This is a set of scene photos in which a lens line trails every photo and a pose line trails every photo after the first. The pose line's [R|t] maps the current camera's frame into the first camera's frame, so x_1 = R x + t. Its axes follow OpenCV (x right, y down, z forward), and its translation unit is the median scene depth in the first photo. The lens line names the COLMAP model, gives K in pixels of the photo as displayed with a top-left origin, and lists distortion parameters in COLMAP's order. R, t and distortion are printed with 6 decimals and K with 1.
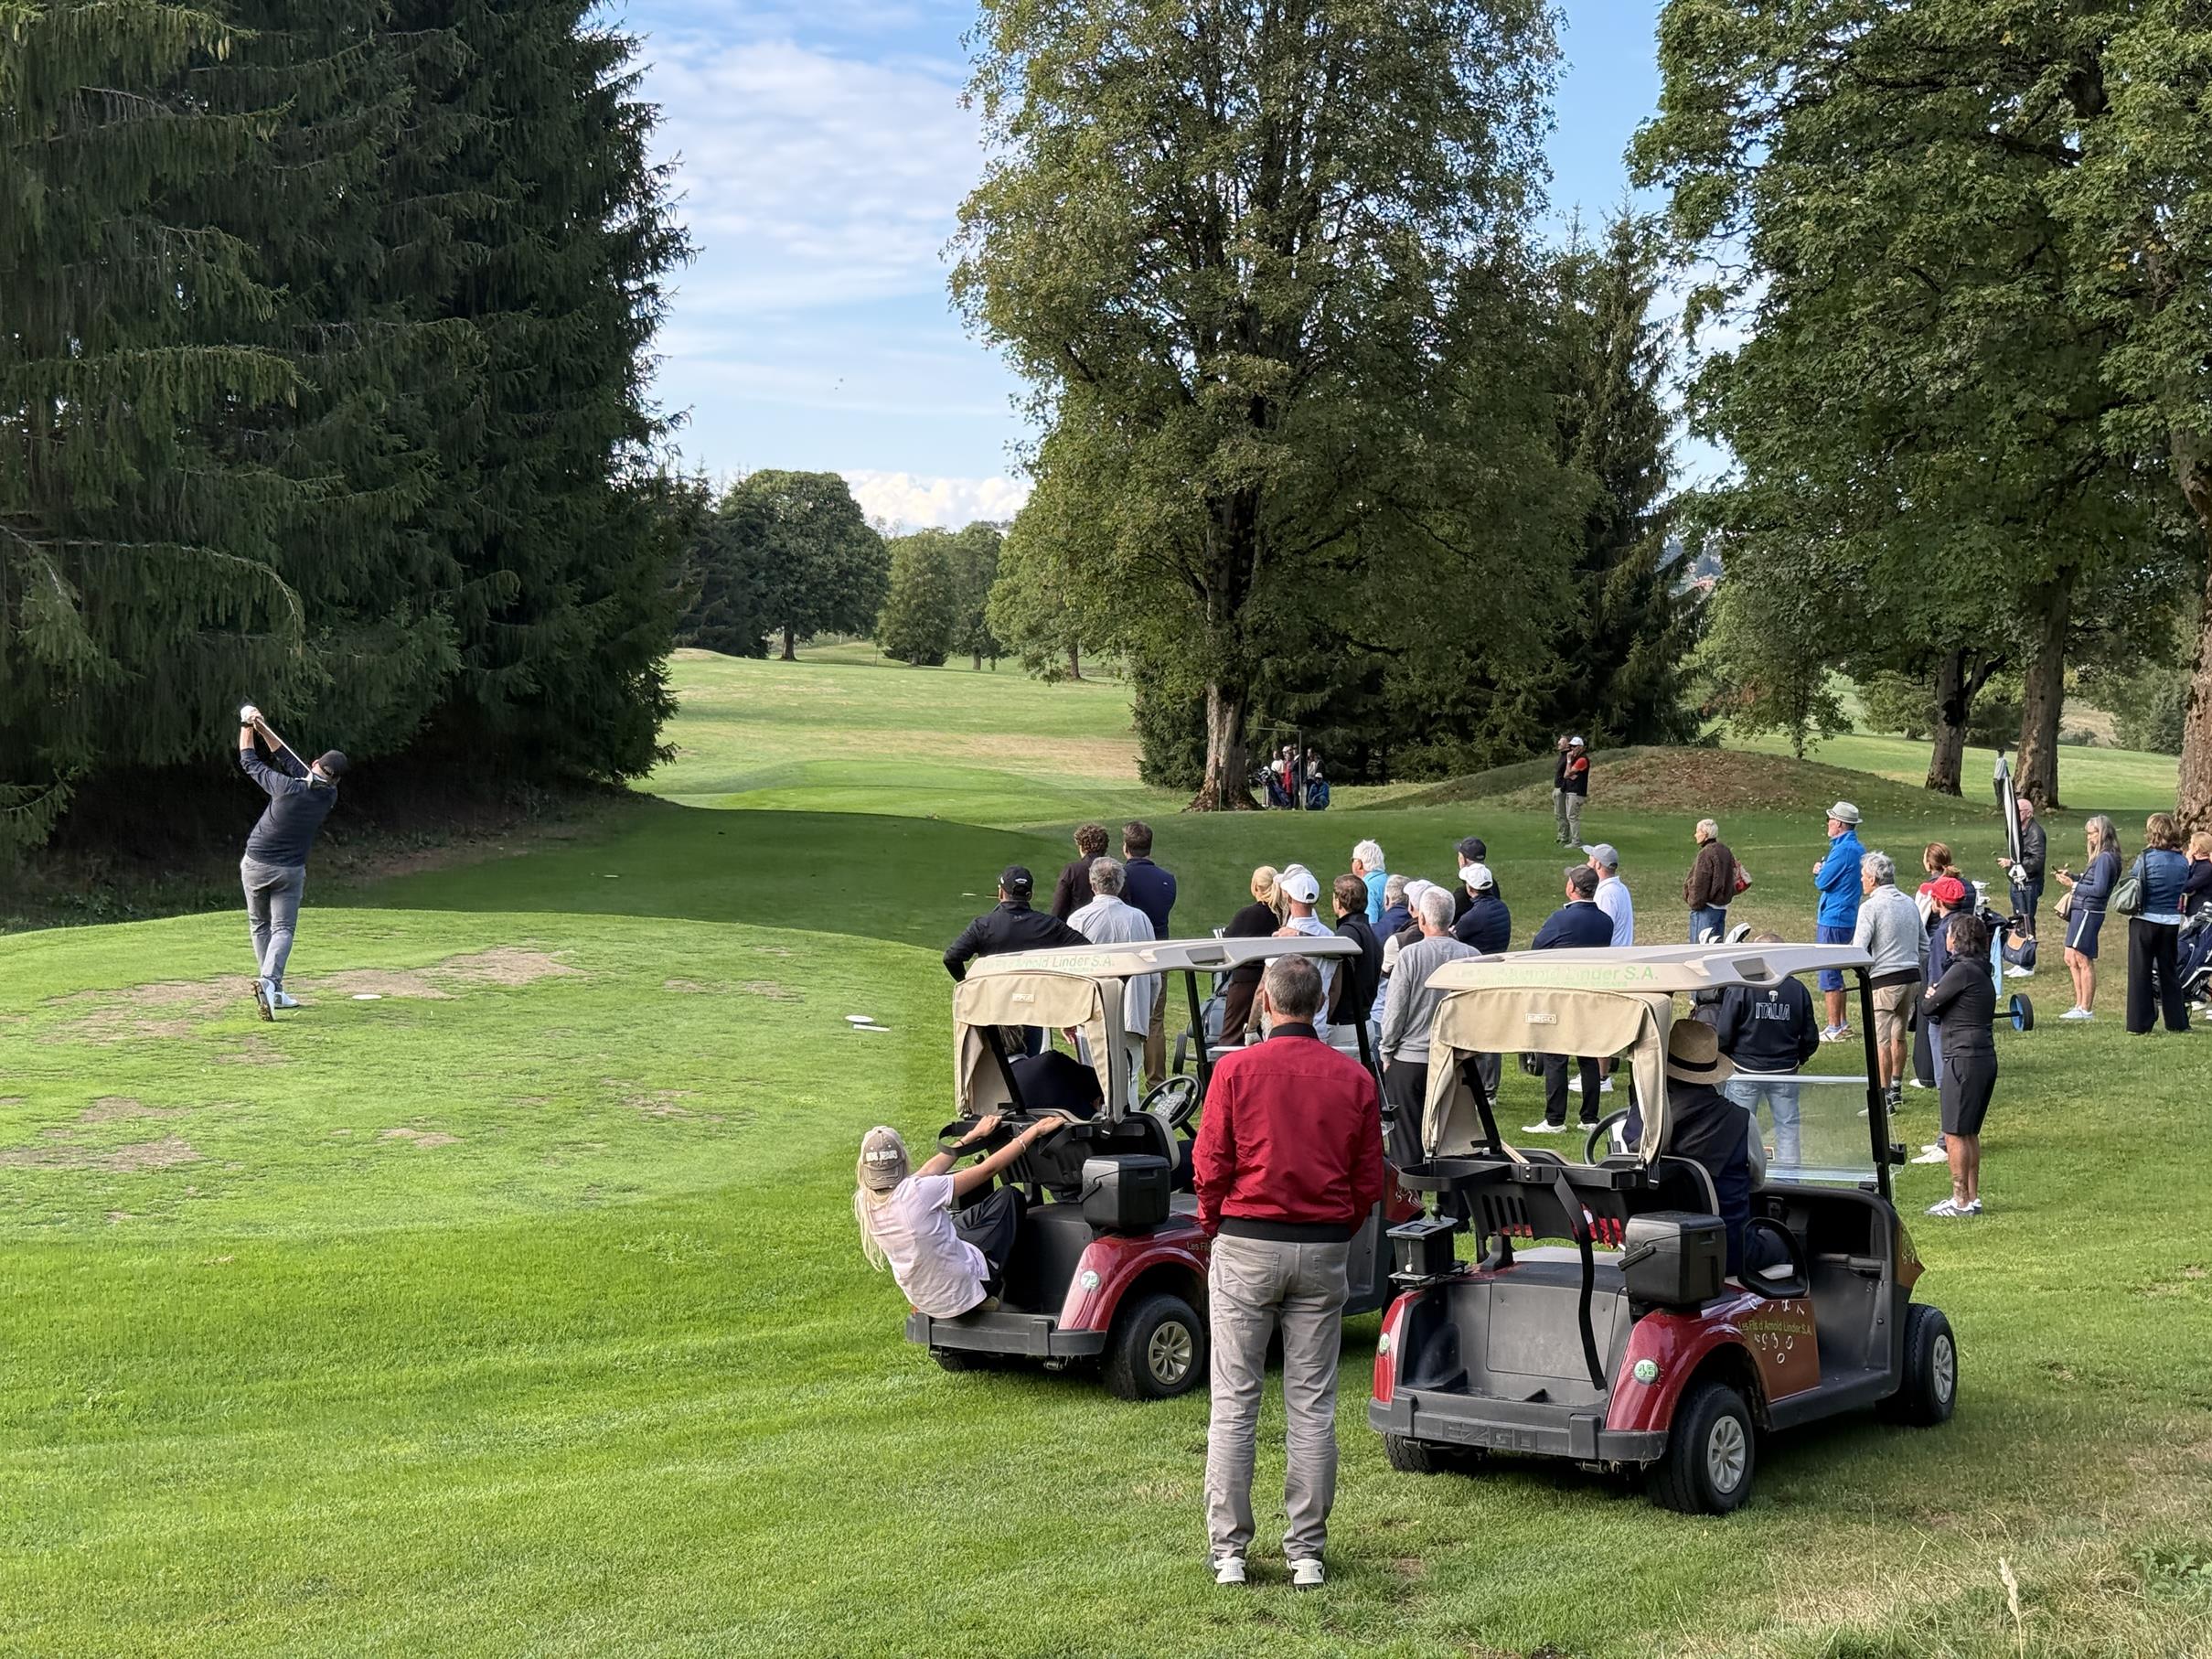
lens RADIAL K [[3090.6, 0, 1101.3], [0, 3090.6, 752.4], [0, 0, 1]] dist [0.178273, -0.426214]
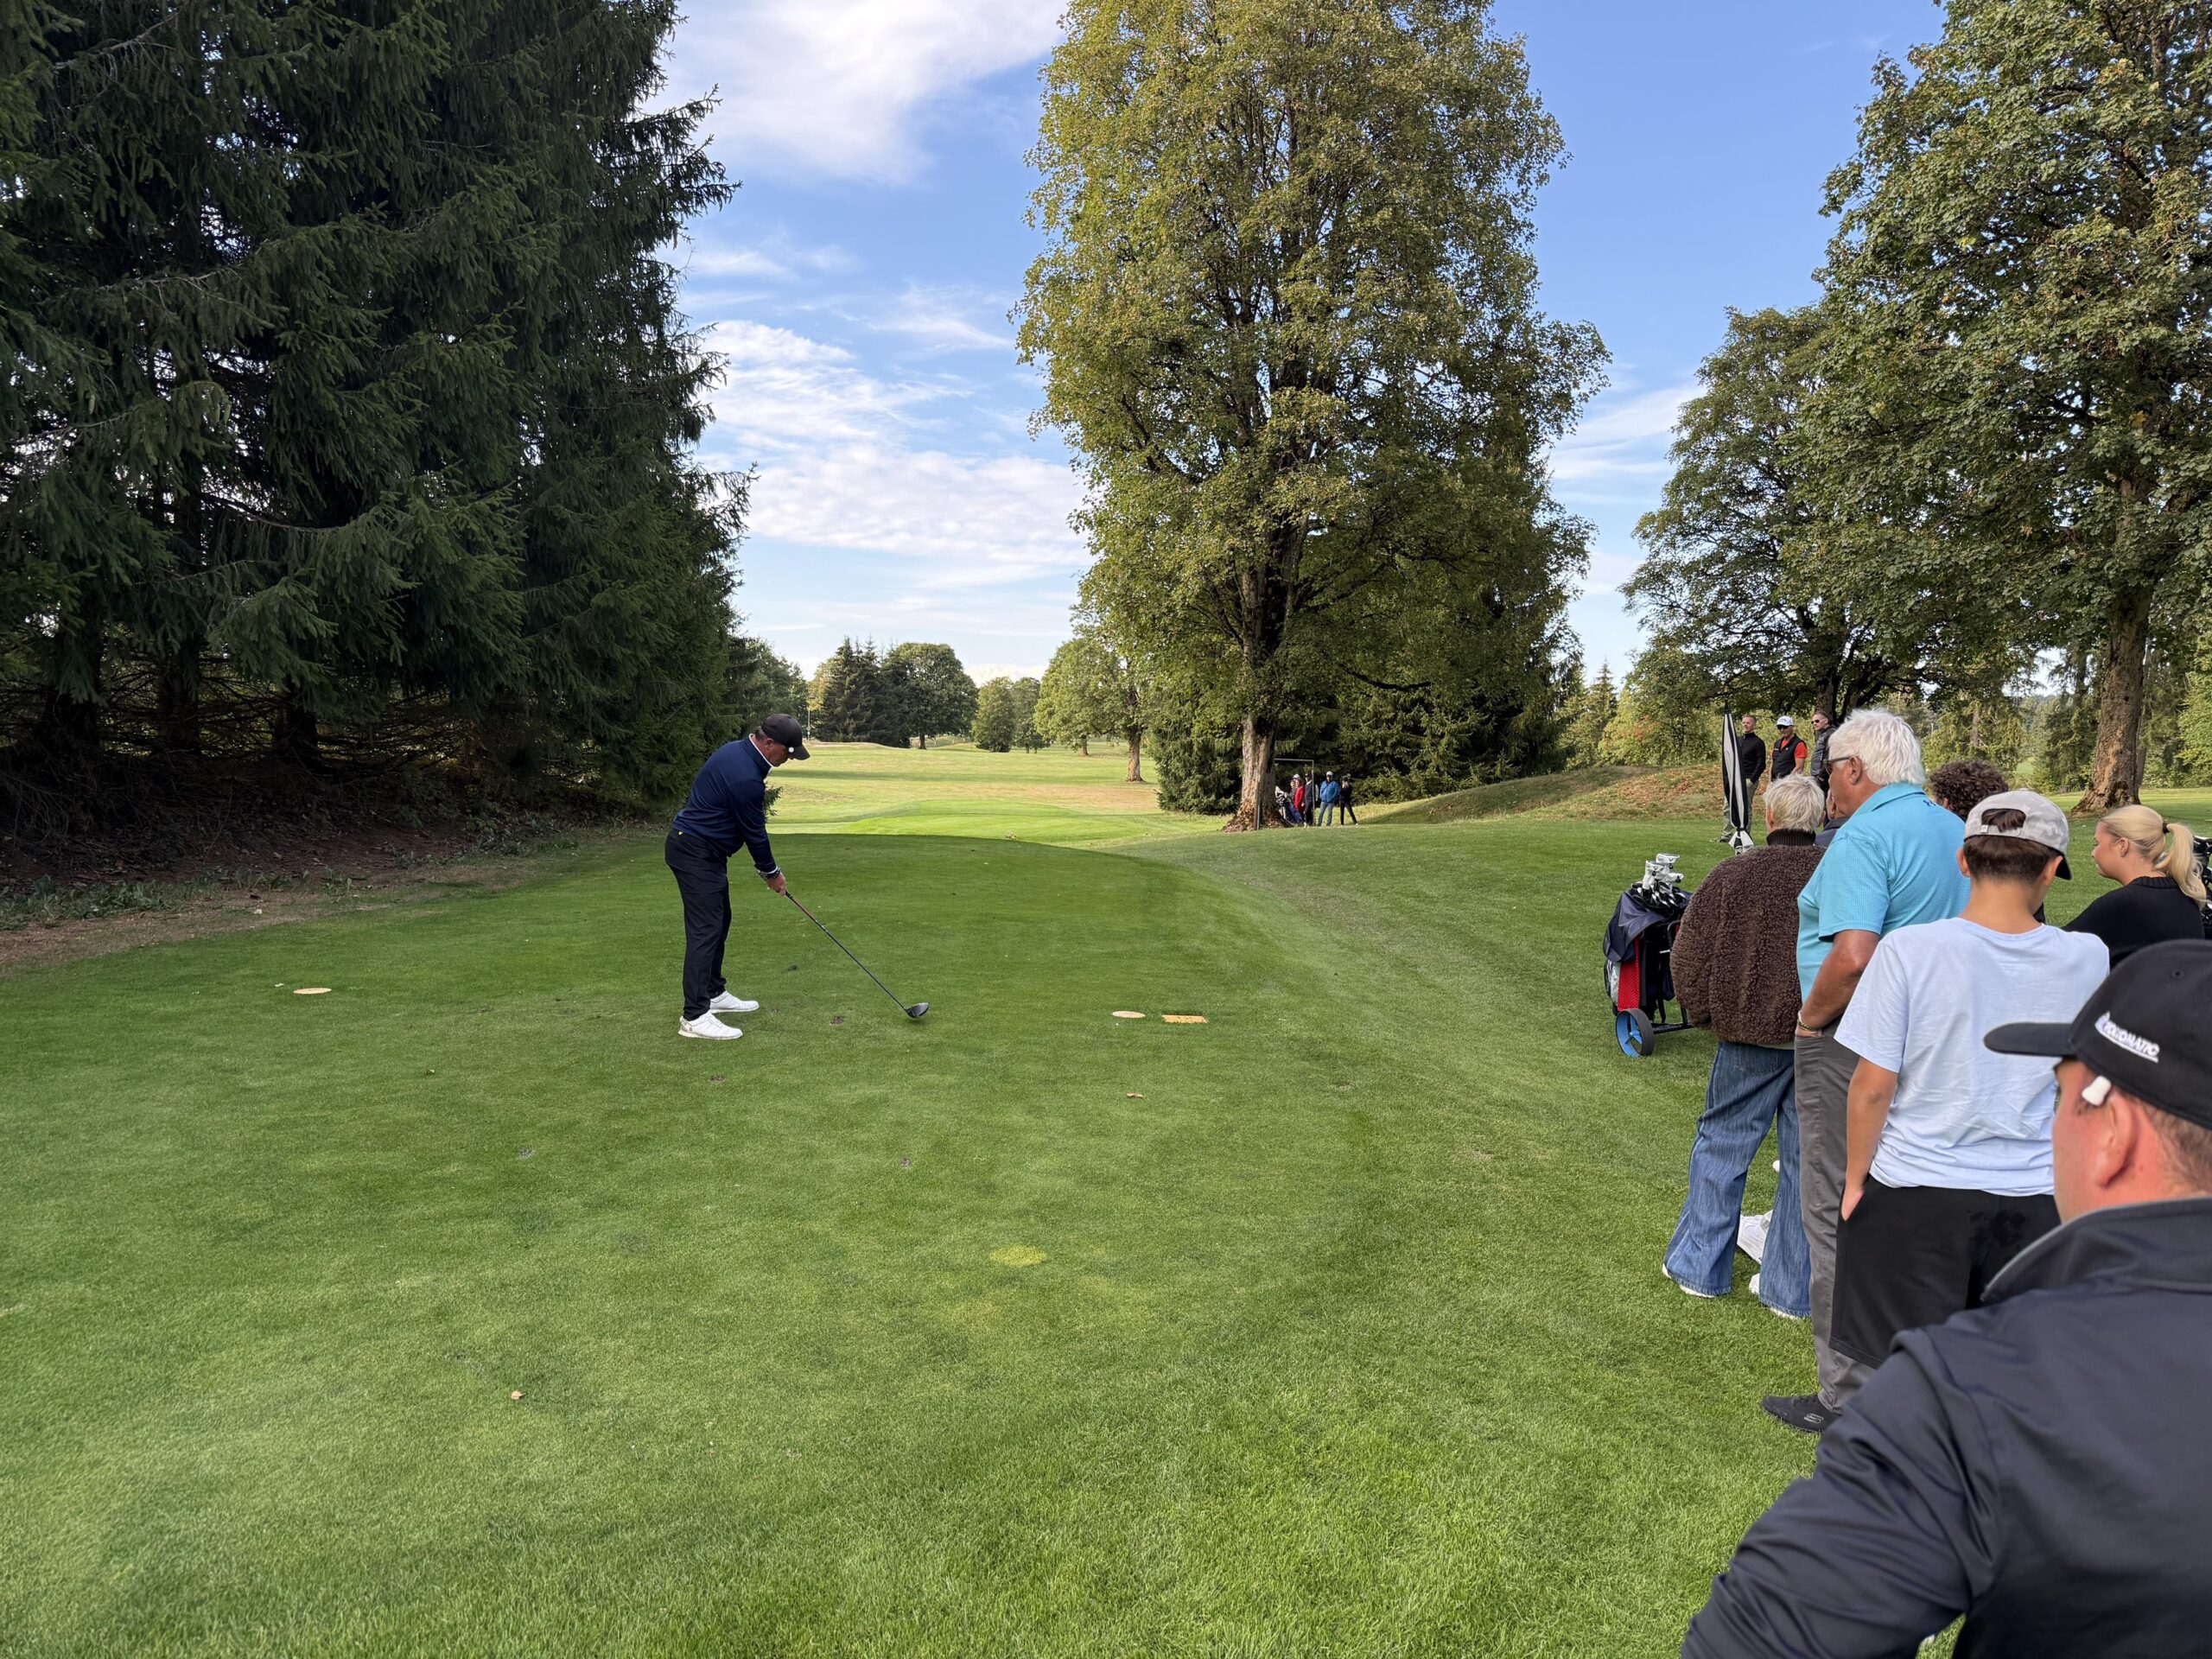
lens RADIAL K [[1522.7, 0, 1129.9], [0, 1522.7, 829.7], [0, 0, 1]] dist [0.049338, -0.061521]
pose [[0.999417, -0.018858, 0.028458, -0.020445], [0.018337, 0.999661, 0.018475, 0.006465], [-0.028796, -0.017943, 0.999424, 0.333616]]
